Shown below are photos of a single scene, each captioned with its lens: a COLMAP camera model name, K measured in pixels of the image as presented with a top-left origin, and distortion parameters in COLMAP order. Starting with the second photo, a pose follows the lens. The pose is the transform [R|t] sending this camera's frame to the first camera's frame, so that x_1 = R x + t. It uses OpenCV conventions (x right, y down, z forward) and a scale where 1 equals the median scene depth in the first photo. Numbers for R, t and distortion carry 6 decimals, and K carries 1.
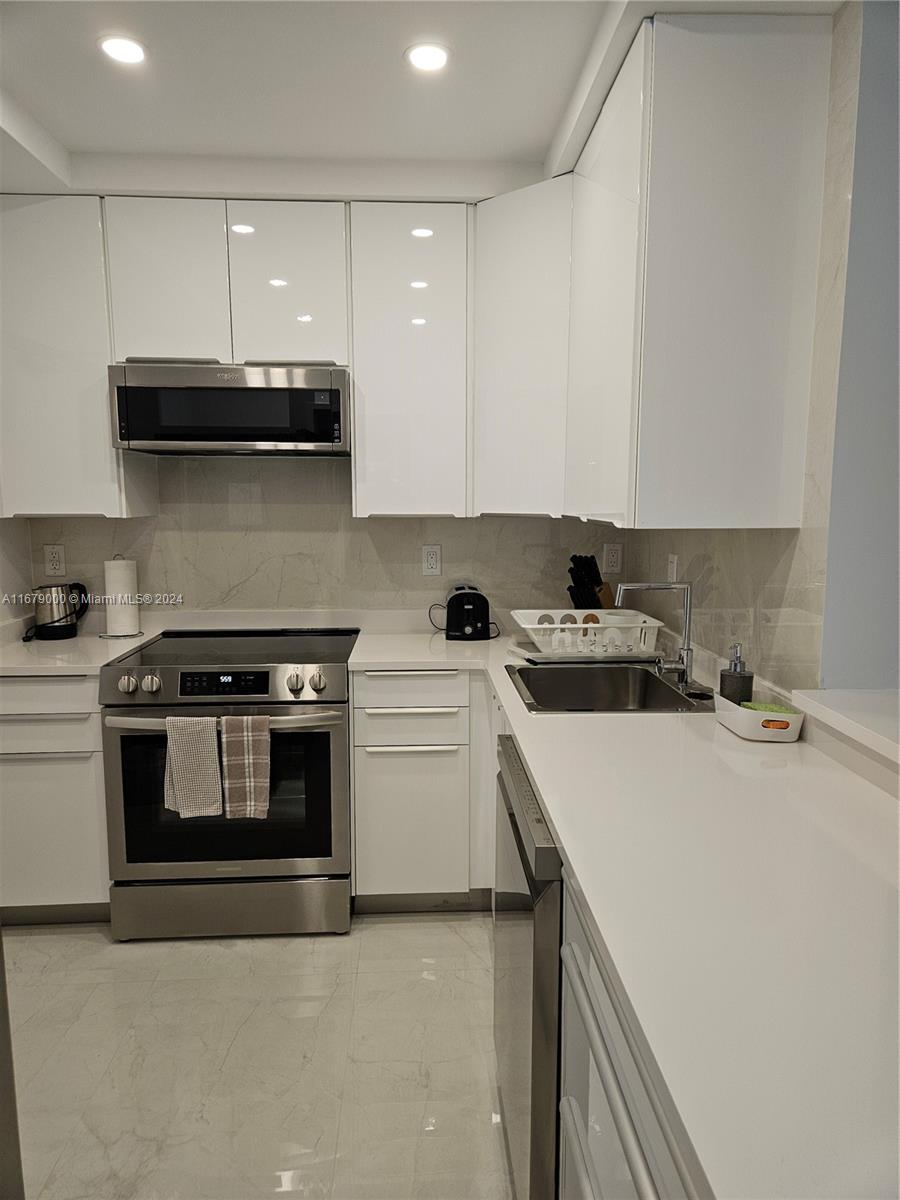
lens RADIAL K [[811.5, 0, 456.5], [0, 811.5, 601.4], [0, 0, 1]] dist [0.035606, -0.003772]
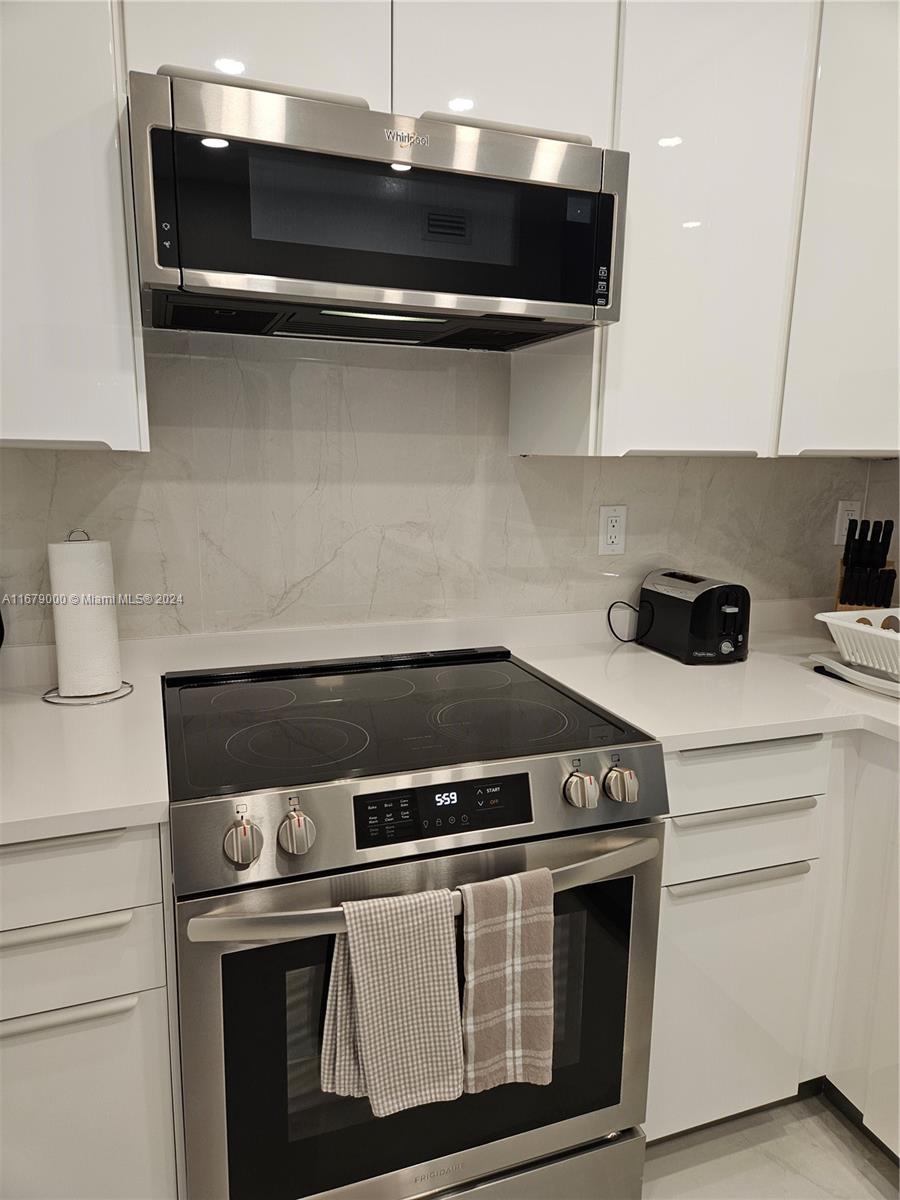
lens RADIAL K [[811.5, 0, 445.4], [0, 811.5, 602.3], [0, 0, 1]] dist [0.035606, -0.003772]
pose [[0.956016, -0.040626, 0.290486, -0.407187], [0.024187, 0.997907, 0.059964, -0.044655], [-0.292314, -0.050300, 0.954999, 0.548494]]
